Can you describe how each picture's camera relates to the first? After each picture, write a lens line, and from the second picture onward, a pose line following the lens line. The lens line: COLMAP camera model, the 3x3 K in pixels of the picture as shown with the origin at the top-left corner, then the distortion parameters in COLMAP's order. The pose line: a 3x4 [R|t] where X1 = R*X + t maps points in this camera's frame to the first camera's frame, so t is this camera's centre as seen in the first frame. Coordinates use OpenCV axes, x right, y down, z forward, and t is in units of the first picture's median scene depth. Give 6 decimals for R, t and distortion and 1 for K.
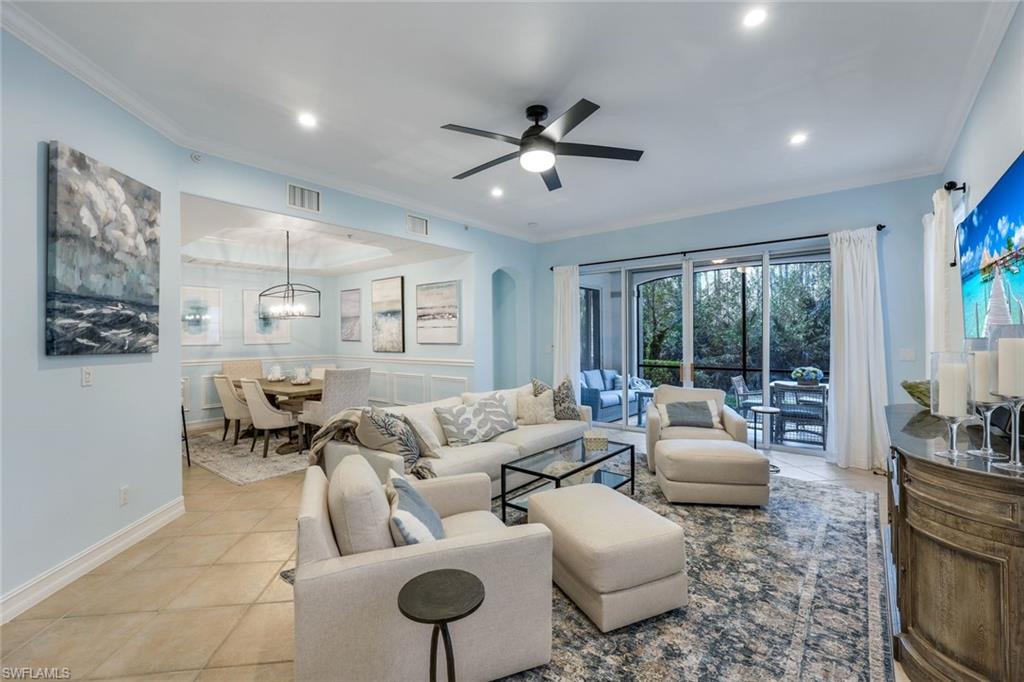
lens RADIAL K [[429.2, 0, 513.8], [0, 429.2, 337.7], [0, 0, 1]] dist [-0.001021, -0.000209]
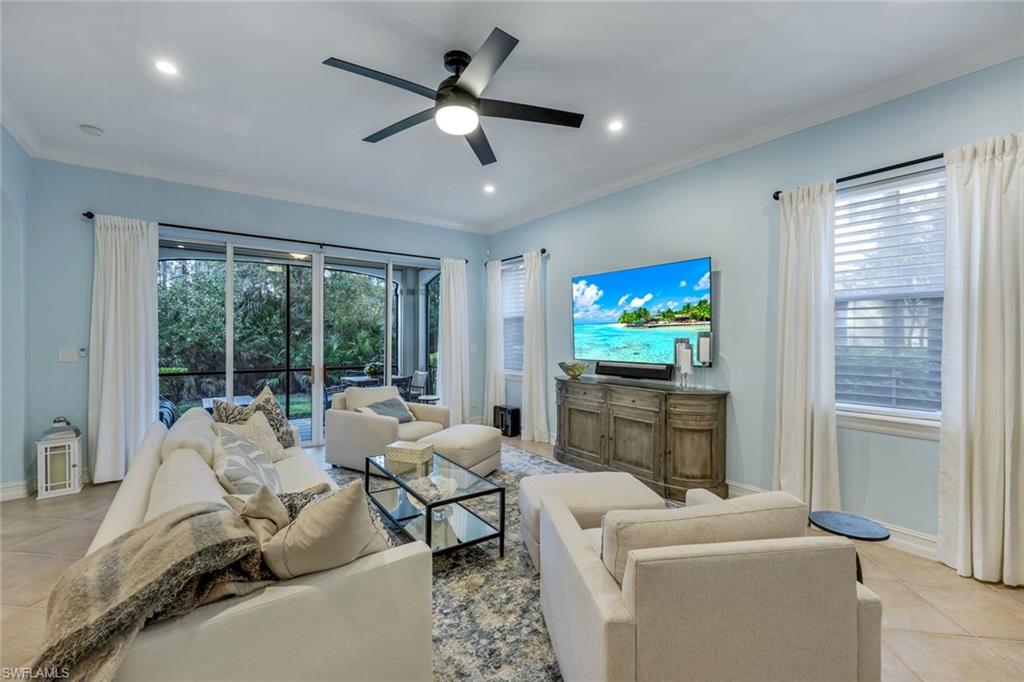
lens RADIAL K [[433.3, 0, 507.8], [0, 433.3, 342.2], [0, 0, 1]] dist [0.000128, -0.000084]
pose [[0.265341, -0.004727, 0.964143, -0.699634], [-0.004880, 0.999969, 0.006245, 0.006710], [-0.964142, -0.006362, 0.265309, 0.652379]]
